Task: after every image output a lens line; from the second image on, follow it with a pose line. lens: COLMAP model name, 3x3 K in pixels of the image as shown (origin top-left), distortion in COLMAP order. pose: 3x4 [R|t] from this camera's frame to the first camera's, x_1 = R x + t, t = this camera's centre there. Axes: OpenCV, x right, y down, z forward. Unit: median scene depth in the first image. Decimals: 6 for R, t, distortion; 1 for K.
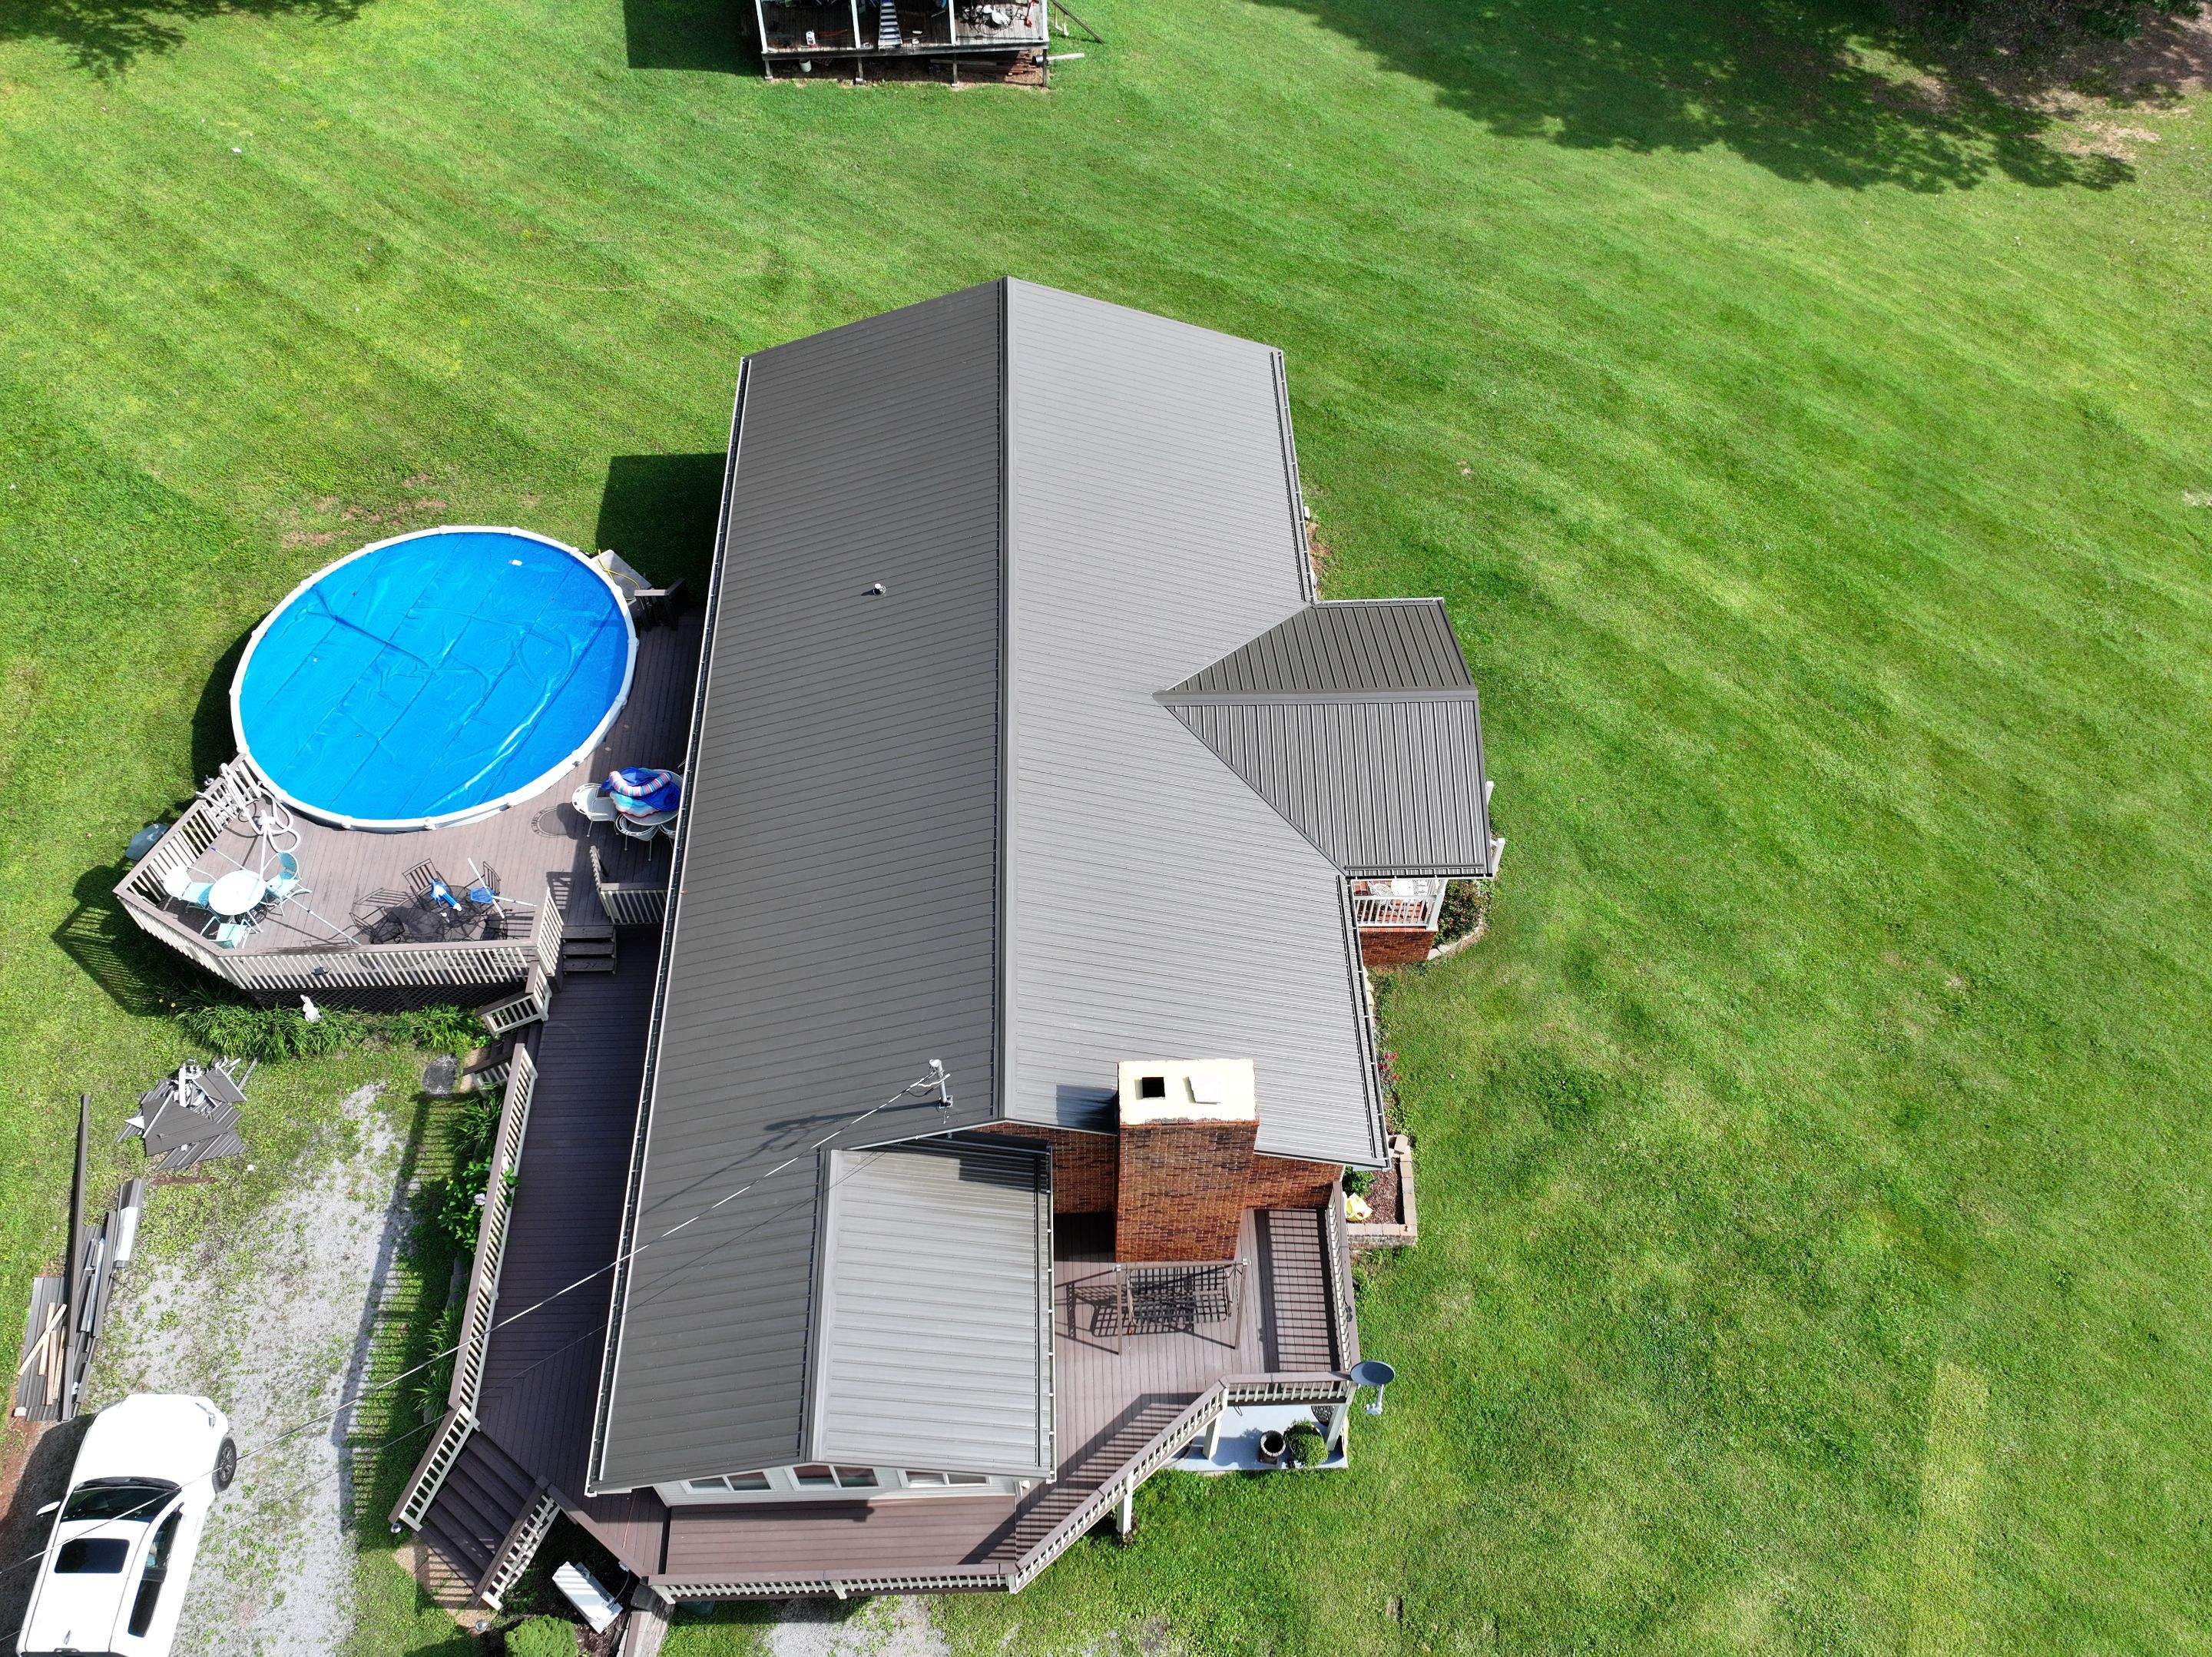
lens RADIAL K [[1780.4, 0, 1102.2], [0, 1780.4, 831.9], [0, 0, 1]] dist [-0.005060, 0.017378]
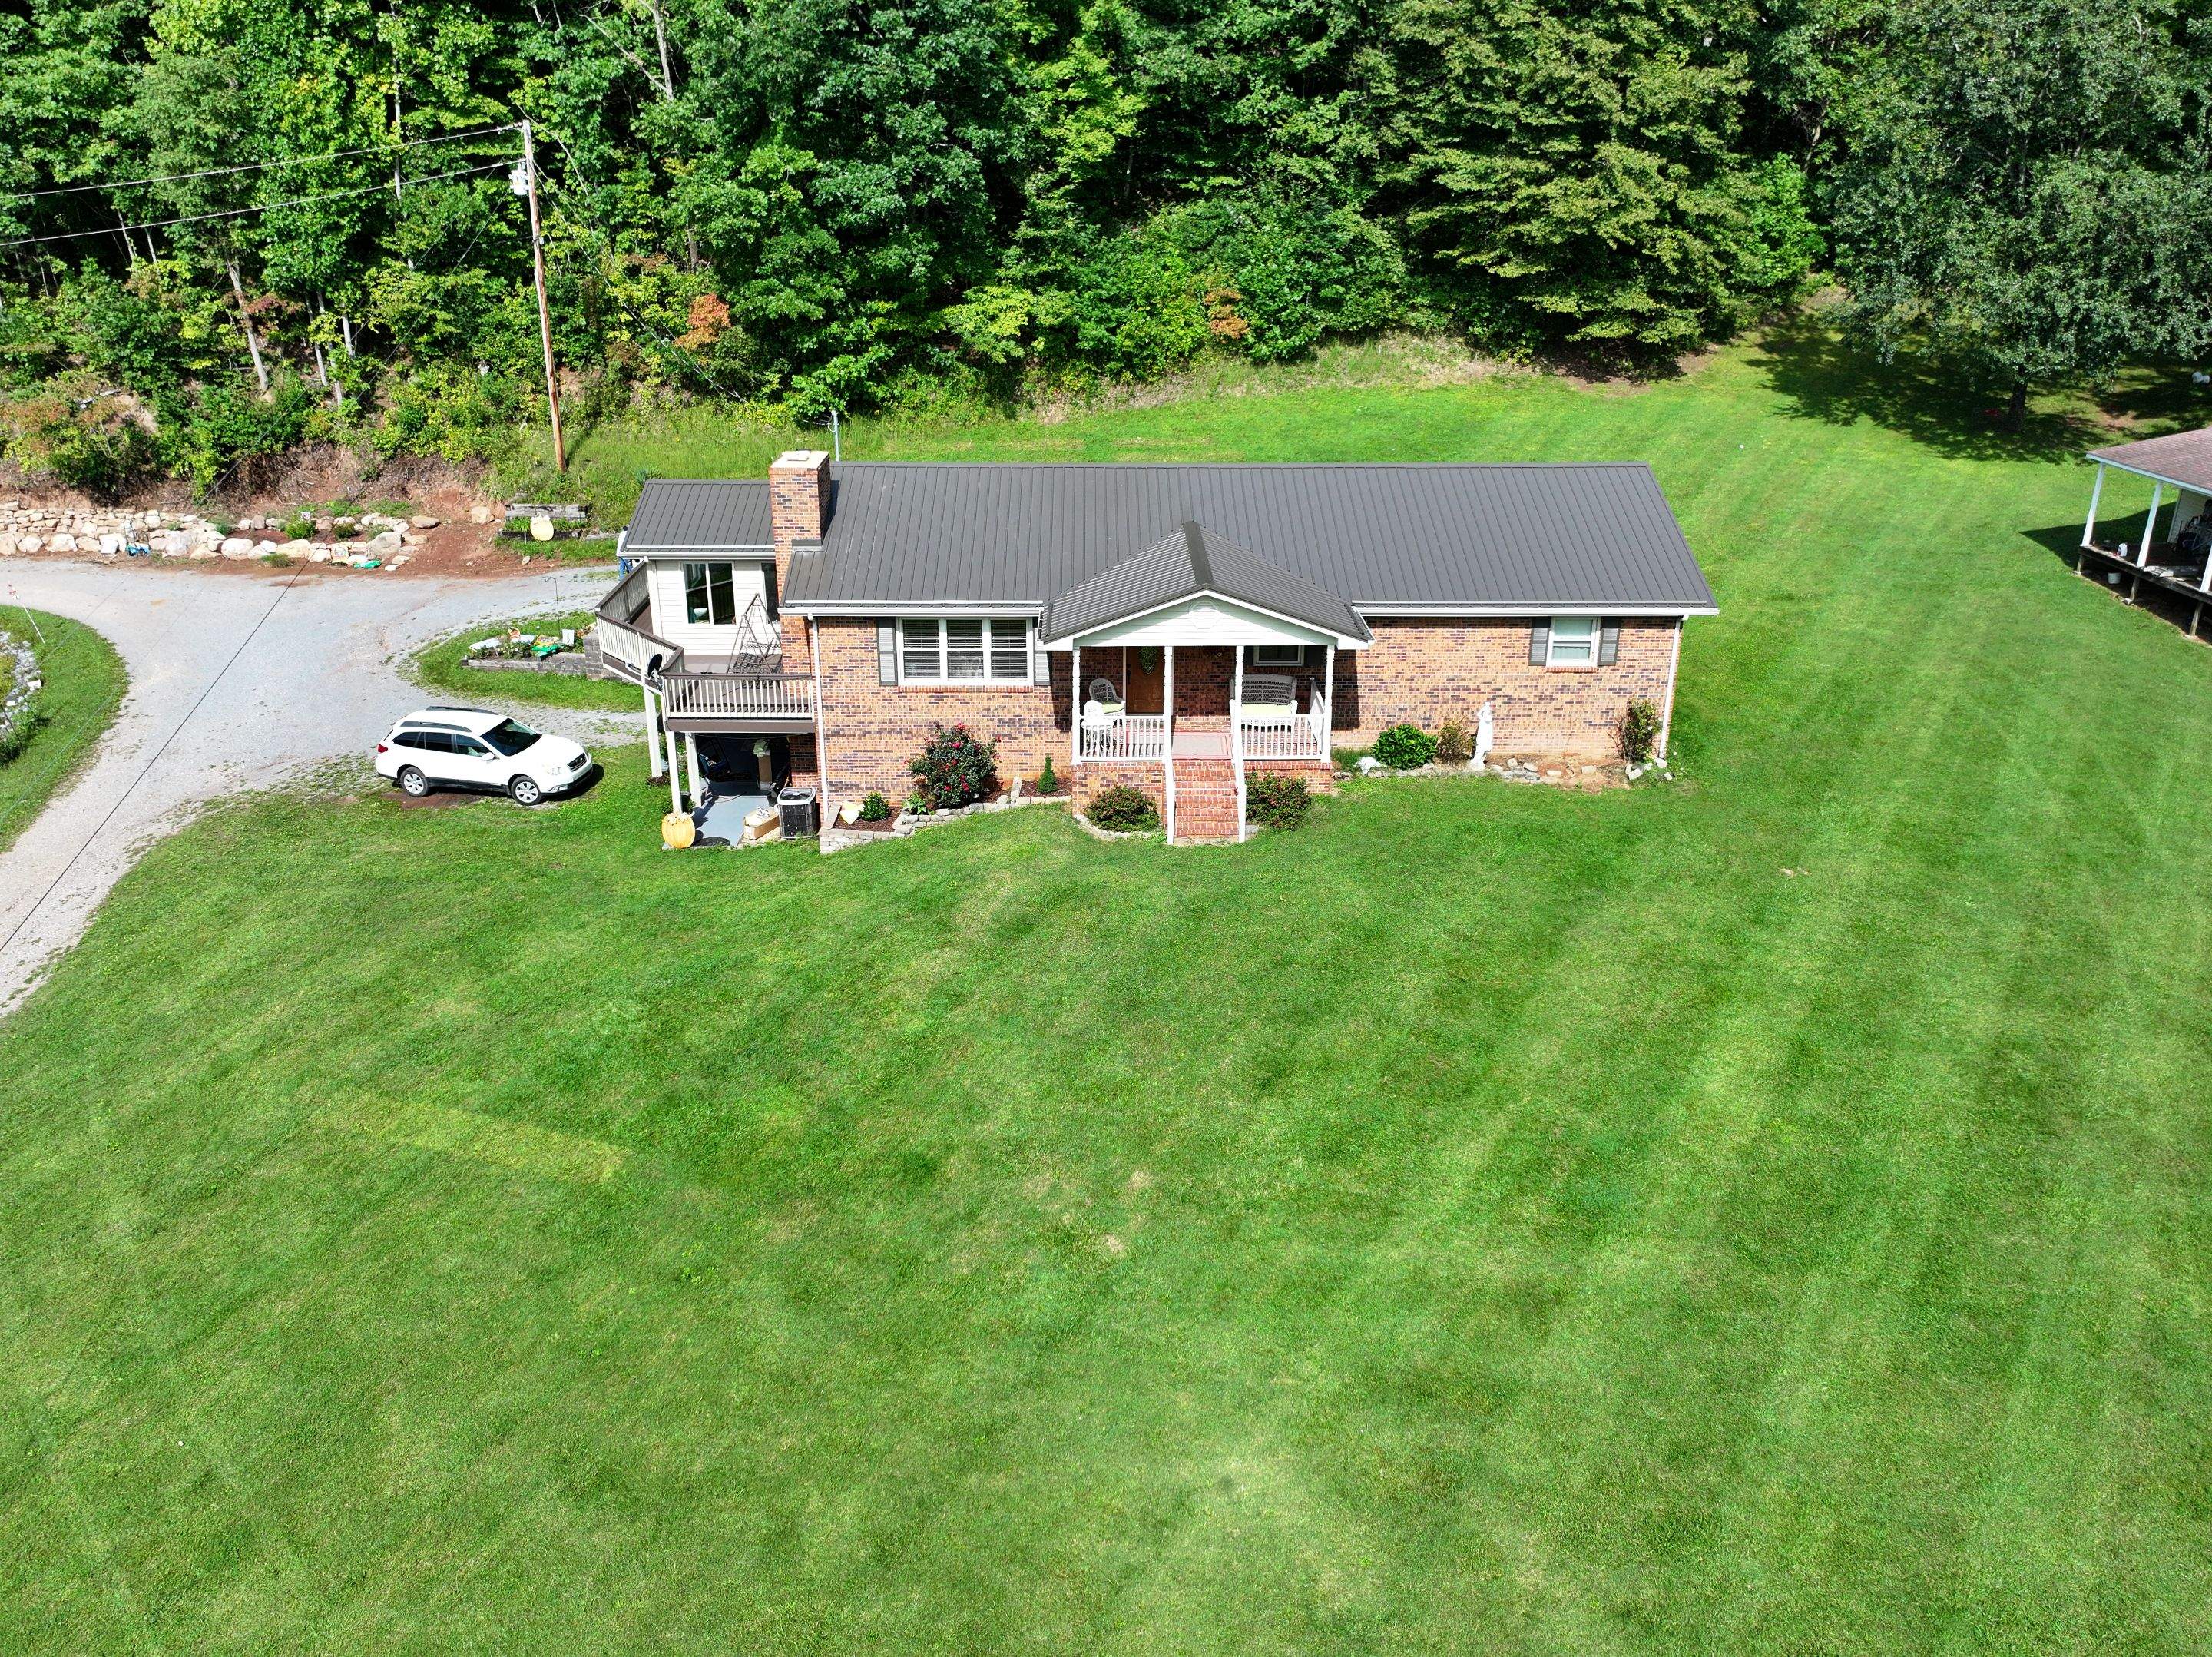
lens RADIAL K [[1780.4, 0, 1108.6], [0, 1780.4, 820.6], [0, 0, 1]] dist [-0.005060, 0.017378]
pose [[-0.018351, 0.359519, -0.932957, 1.219171], [-0.811853, 0.539275, 0.223781, -0.187958], [0.583574, 0.761530, 0.281980, 0.744140]]
